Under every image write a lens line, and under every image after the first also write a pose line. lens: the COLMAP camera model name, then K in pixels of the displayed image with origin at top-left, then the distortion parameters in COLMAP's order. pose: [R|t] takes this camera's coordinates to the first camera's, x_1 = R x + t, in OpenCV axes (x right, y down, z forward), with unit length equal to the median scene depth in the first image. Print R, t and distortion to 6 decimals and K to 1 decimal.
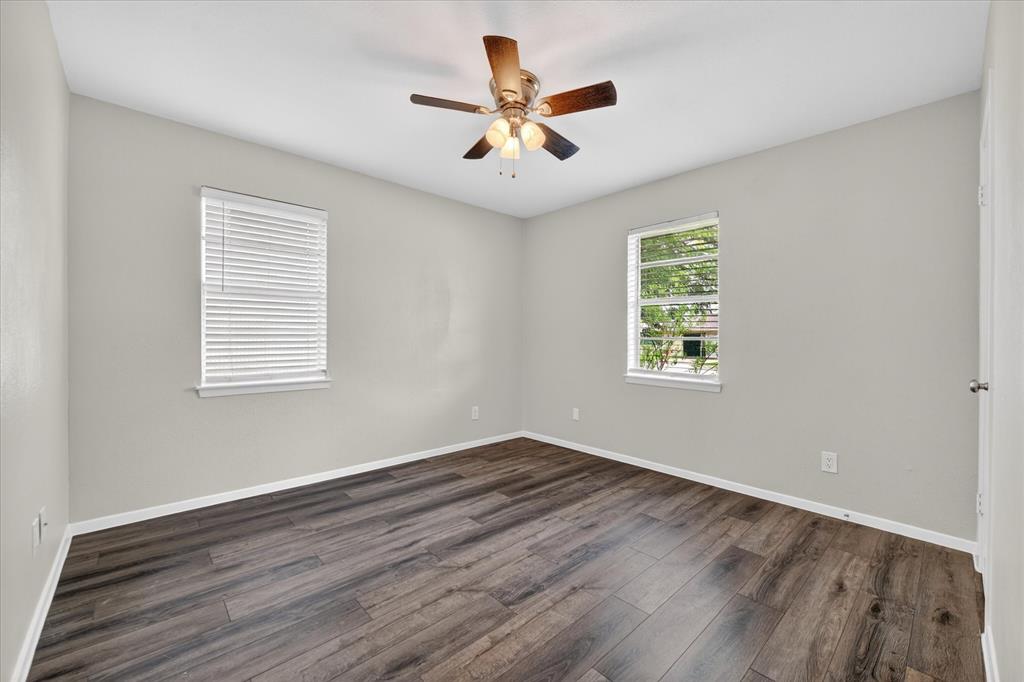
lens RADIAL K [[411.0, 0, 511.5], [0, 411.0, 342.7], [0, 0, 1]] dist [-0.009255, 0.000136]
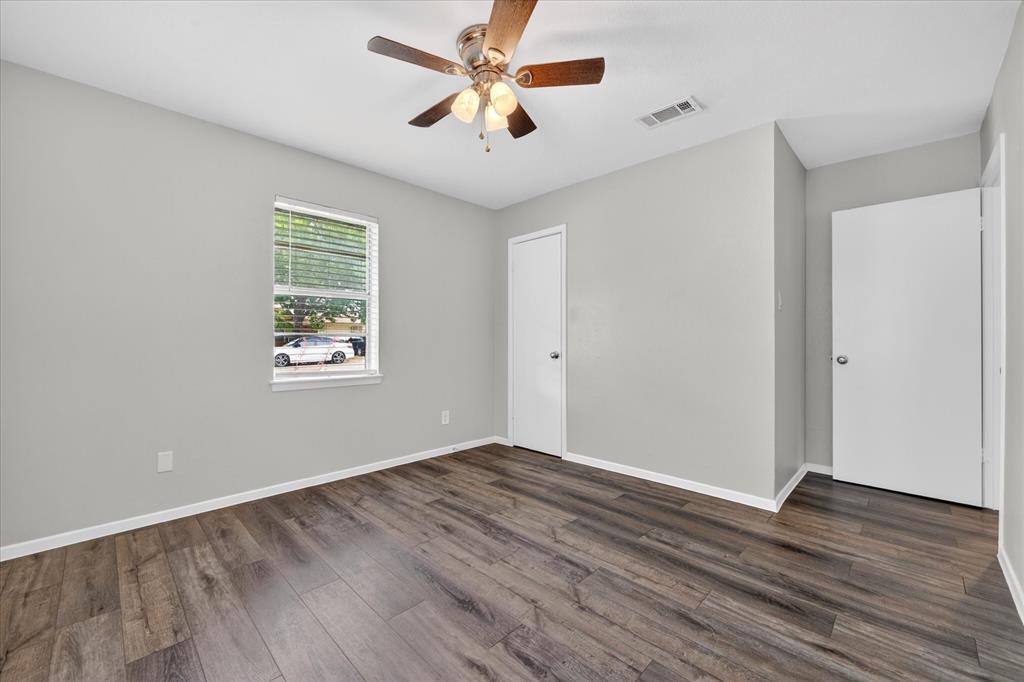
lens RADIAL K [[411.0, 0, 519.8], [0, 411.0, 338.7], [0, 0, 1]] dist [-0.009255, 0.000136]
pose [[-0.057975, -0.010894, 0.998259, -0.834013], [0.009609, 0.999888, 0.011470, -0.011188], [-0.998272, 0.010257, -0.057864, 0.937490]]
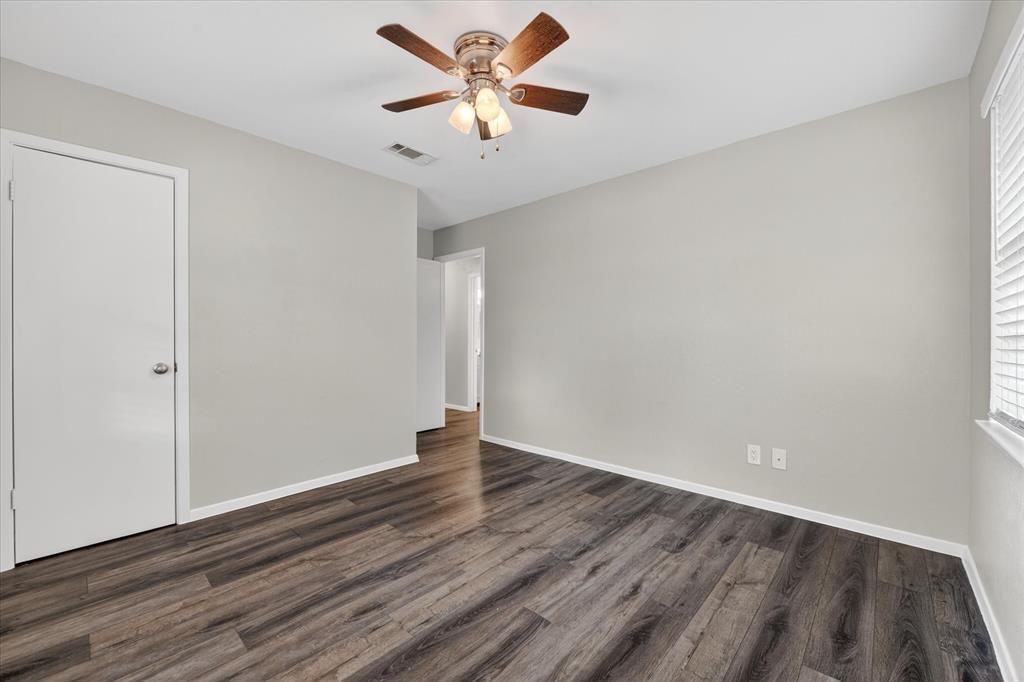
lens RADIAL K [[411.0, 0, 511.5], [0, 411.0, 342.0], [0, 0, 1]] dist [-0.009255, 0.000136]
pose [[-0.997131, -0.006760, -0.075387, 0.005400], [-0.008364, 0.999745, 0.020979, -0.021677], [0.075226, 0.021549, -0.996934, 1.809138]]
